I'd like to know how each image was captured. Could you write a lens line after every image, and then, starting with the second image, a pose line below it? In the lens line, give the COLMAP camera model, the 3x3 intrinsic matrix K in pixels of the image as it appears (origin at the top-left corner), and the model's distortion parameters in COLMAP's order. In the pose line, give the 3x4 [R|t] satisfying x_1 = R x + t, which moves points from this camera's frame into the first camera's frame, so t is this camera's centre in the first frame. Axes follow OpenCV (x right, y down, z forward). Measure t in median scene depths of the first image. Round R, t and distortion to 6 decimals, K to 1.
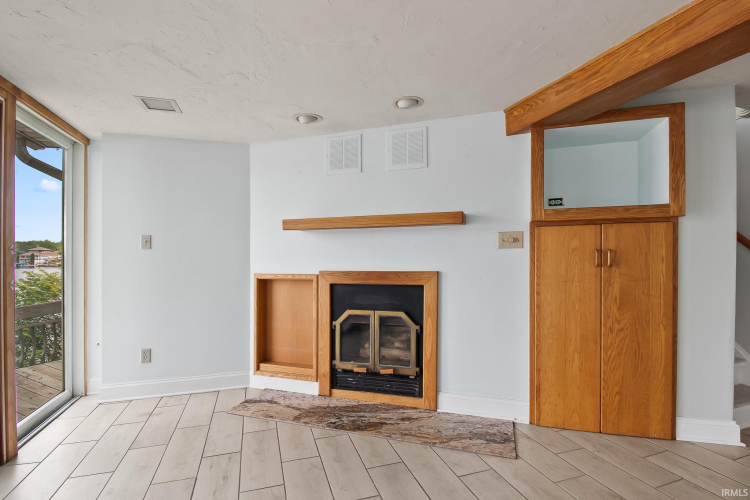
lens RADIAL K [[356.3, 0, 377.6], [0, 356.3, 255.0], [0, 0, 1]] dist [-0.019732, -0.000278]
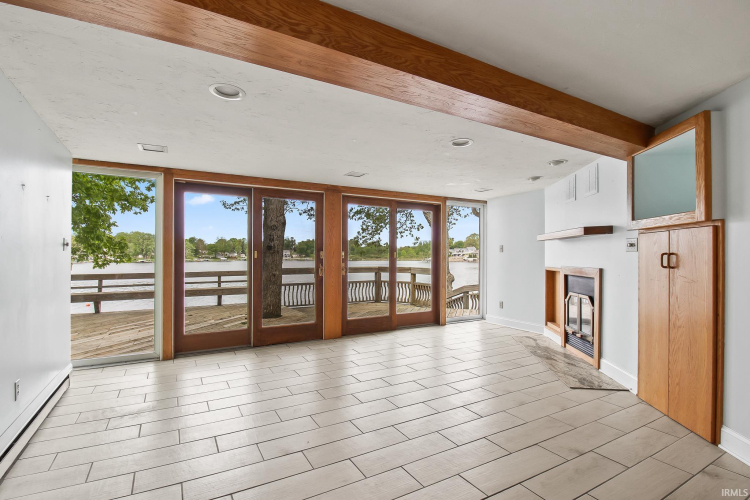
lens RADIAL K [[357.9, 0, 372.2], [0, 357.9, 262.1], [0, 0, 1]] dist [-0.021759, -0.000821]
pose [[0.182668, 0.025941, -0.982832, 1.313232], [-0.003661, 0.999663, 0.025705, -0.010336], [0.983168, -0.001097, 0.182702, -0.109360]]
